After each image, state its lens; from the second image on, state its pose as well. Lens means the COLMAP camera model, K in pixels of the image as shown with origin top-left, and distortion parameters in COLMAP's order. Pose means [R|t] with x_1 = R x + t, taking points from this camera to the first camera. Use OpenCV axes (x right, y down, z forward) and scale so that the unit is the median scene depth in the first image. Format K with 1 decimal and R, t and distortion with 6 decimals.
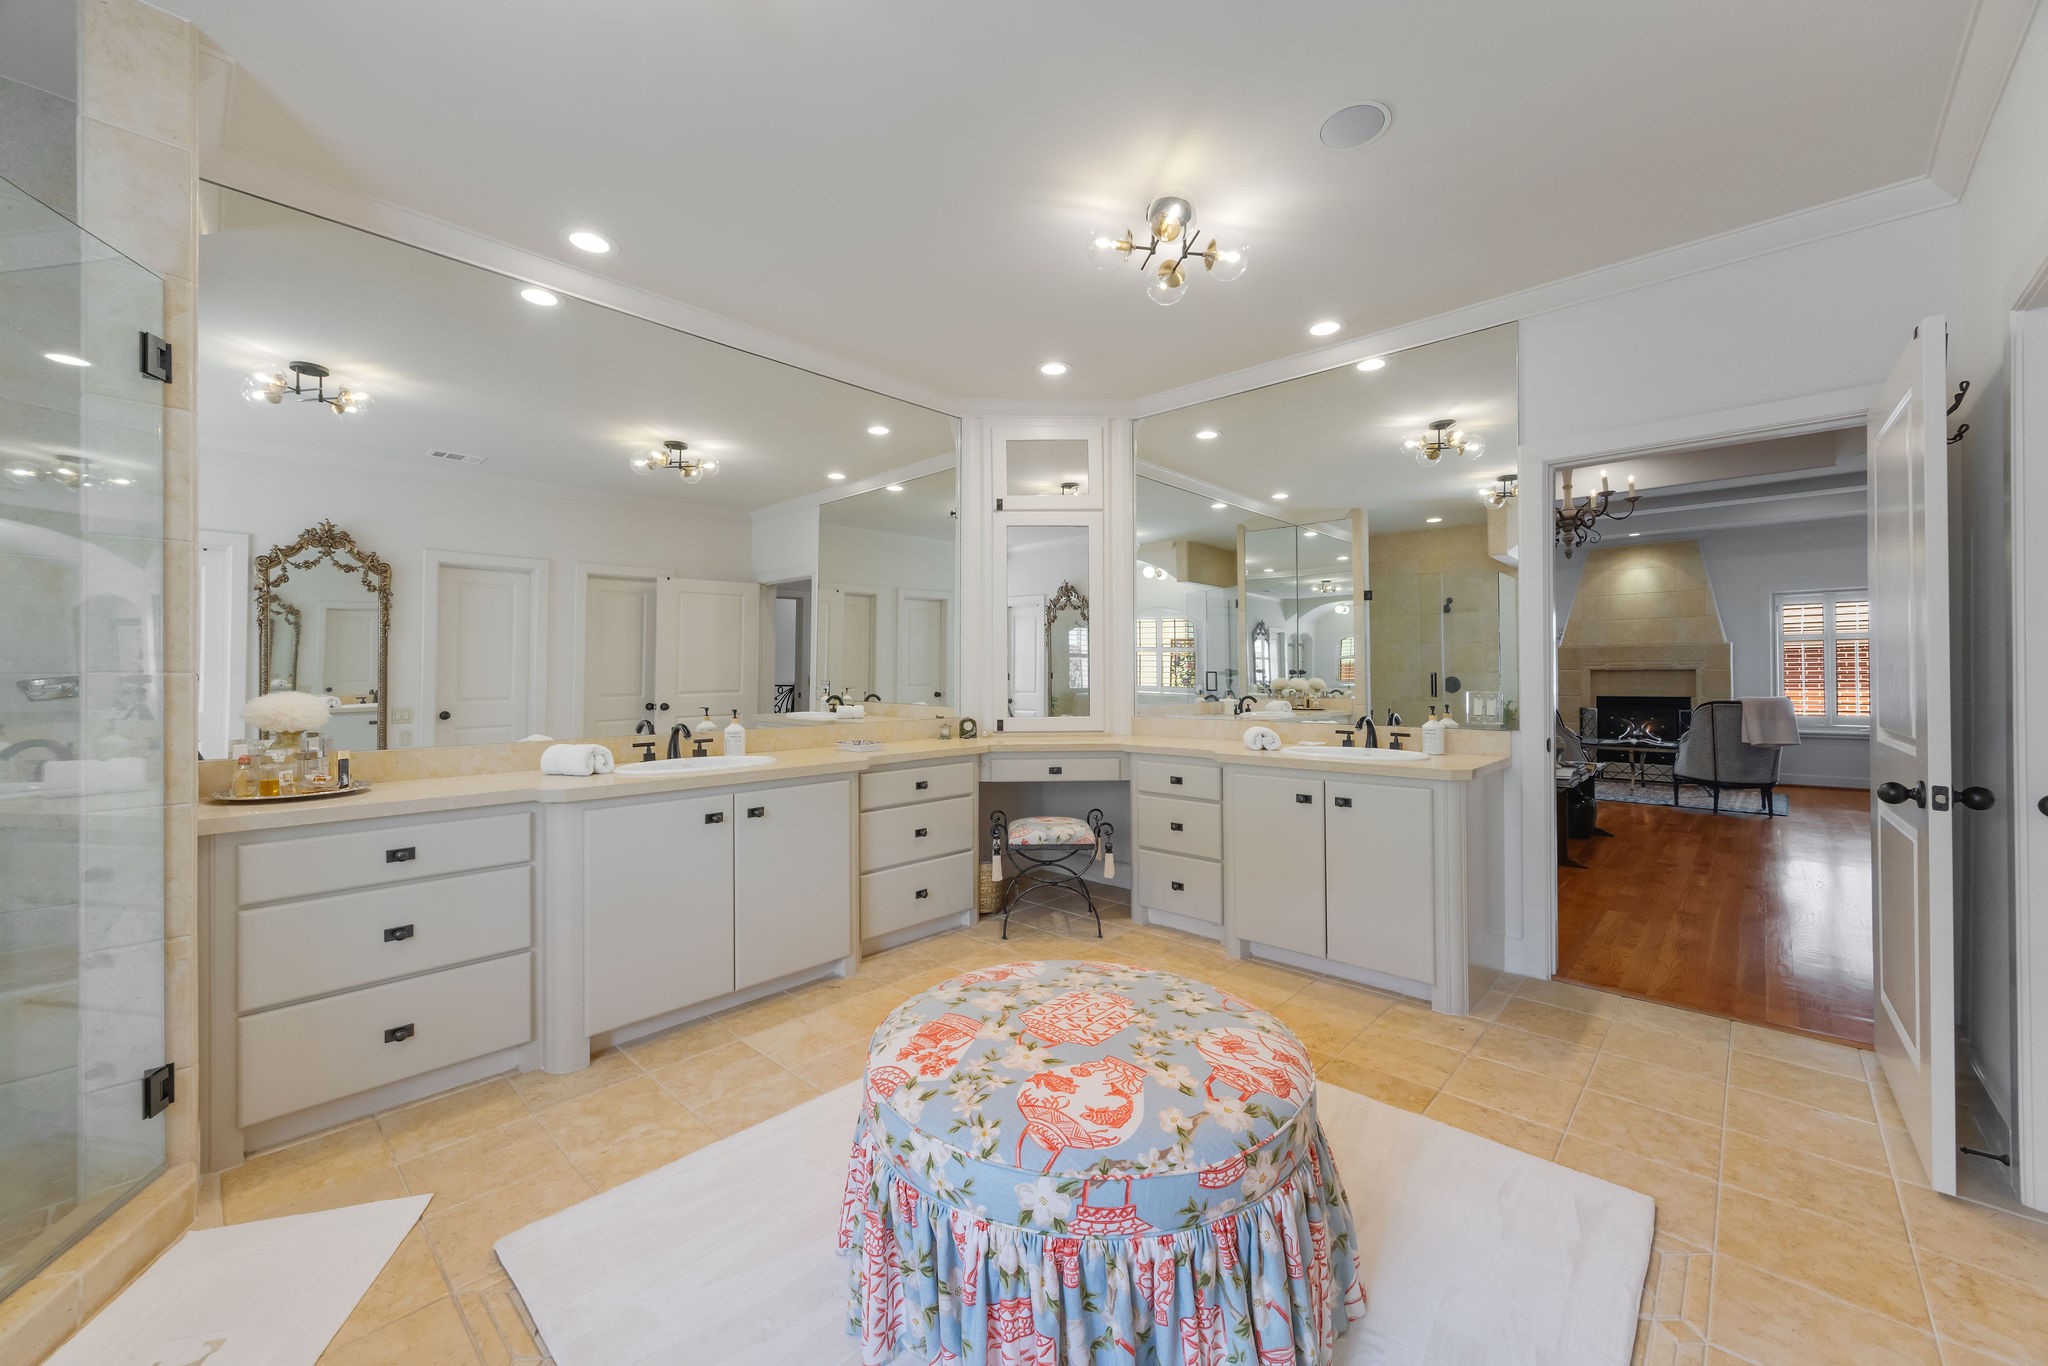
lens RADIAL K [[786.3, 0, 1024.0], [0, 786.3, 683.0], [0, 0, 1]] dist [0.000319, 0.000039]
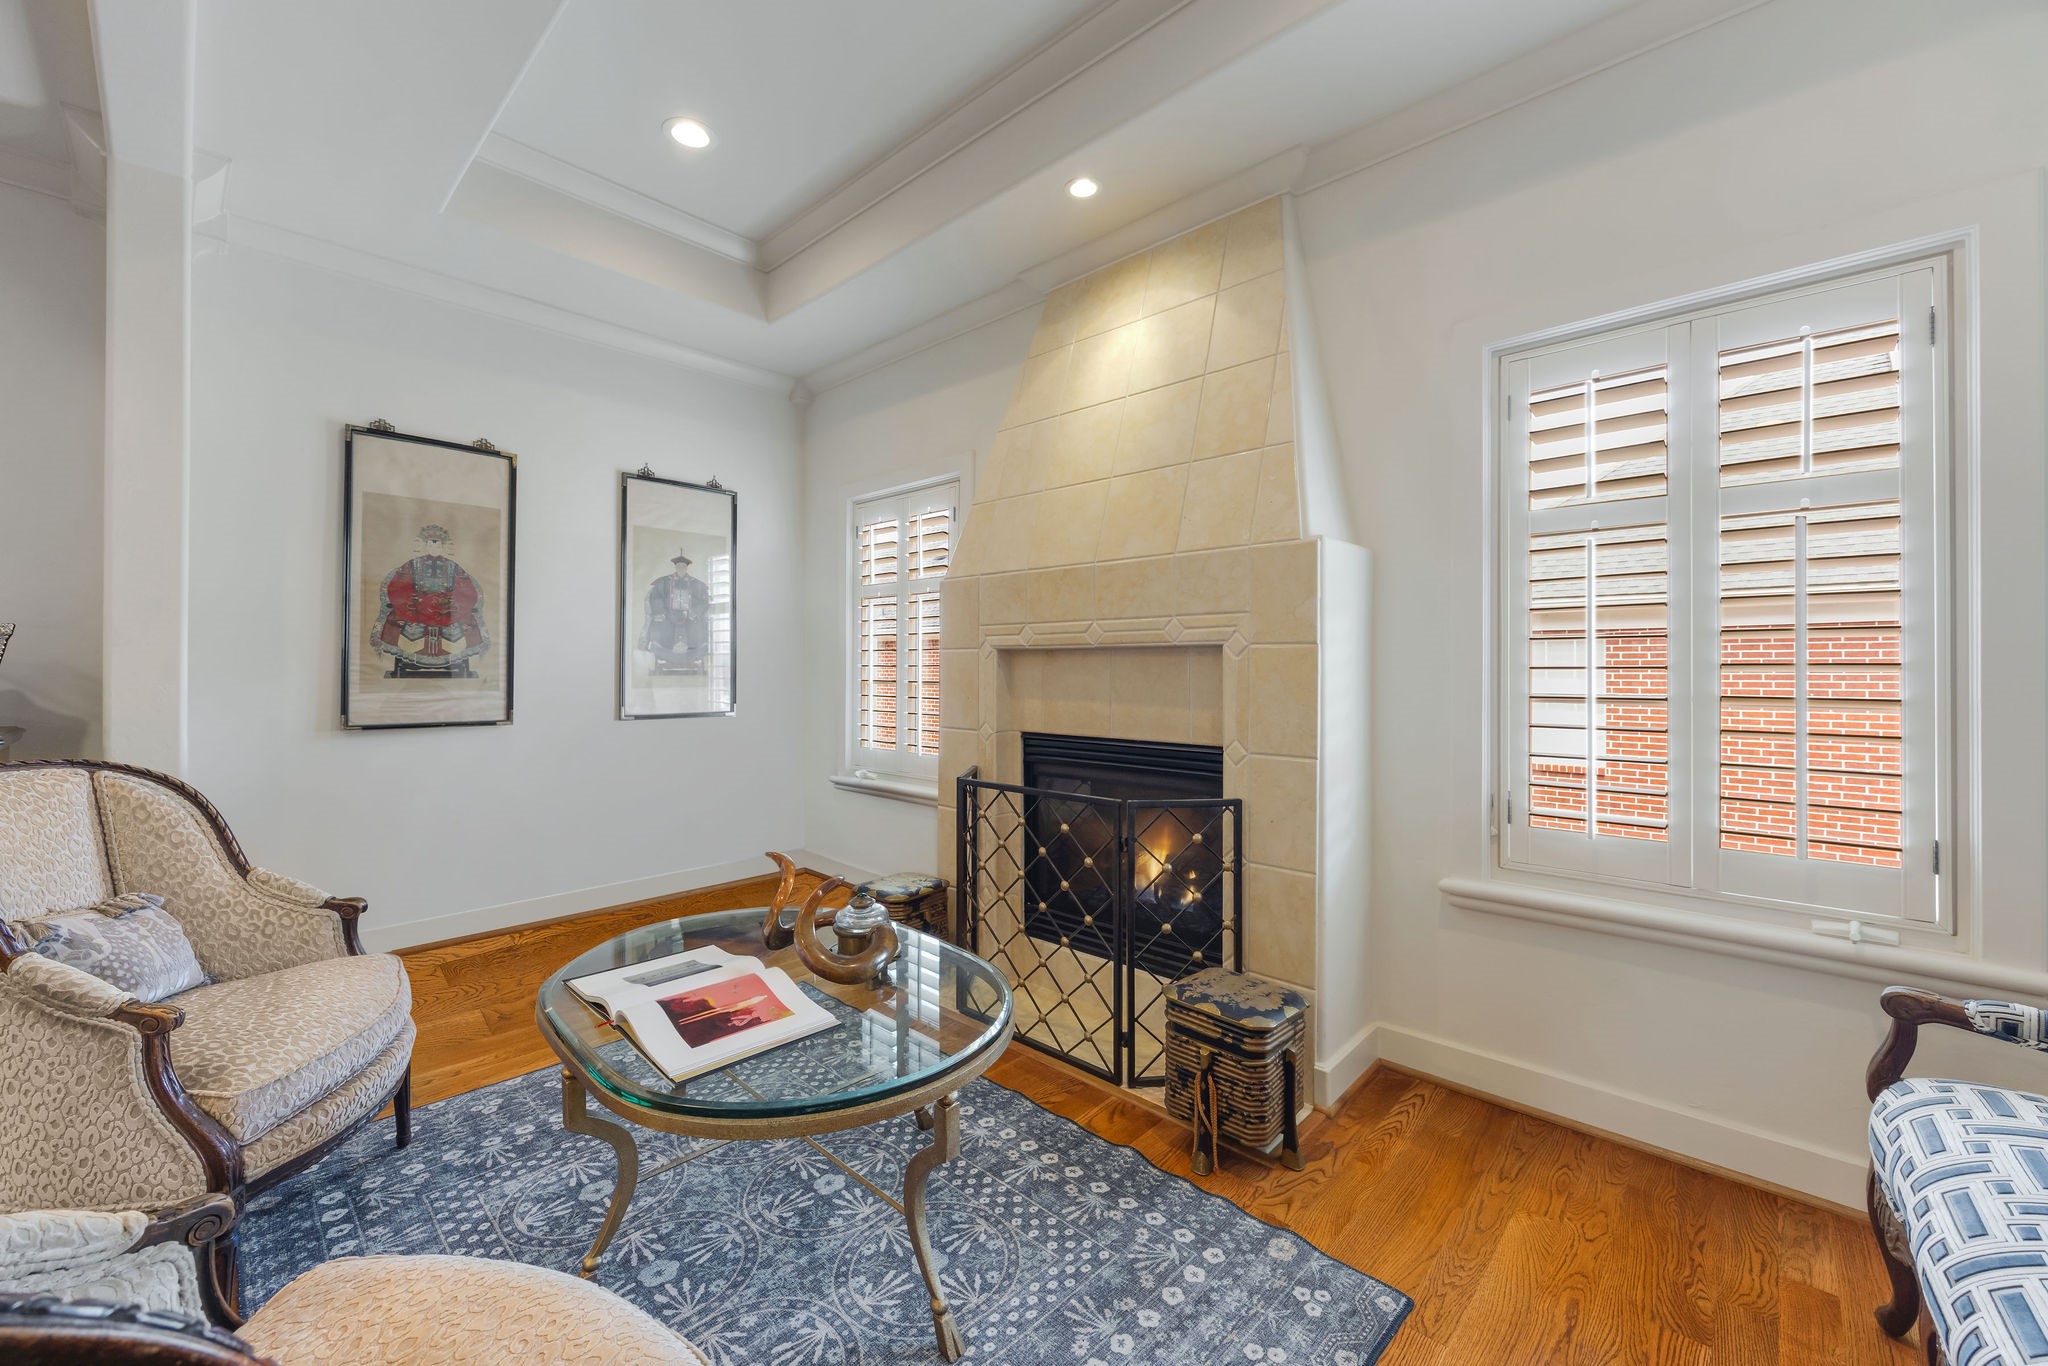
lens RADIAL K [[812.5, 0, 1031.1], [0, 812.5, 668.0], [0, 0, 1]] dist [0.000331, 0.000037]
pose [[0.999966, 0.008195, 0.000977, 0.761977], [-0.008192, 0.999960, -0.003477, -0.007926], [-0.001006, 0.003468, 0.999993, 0.699418]]
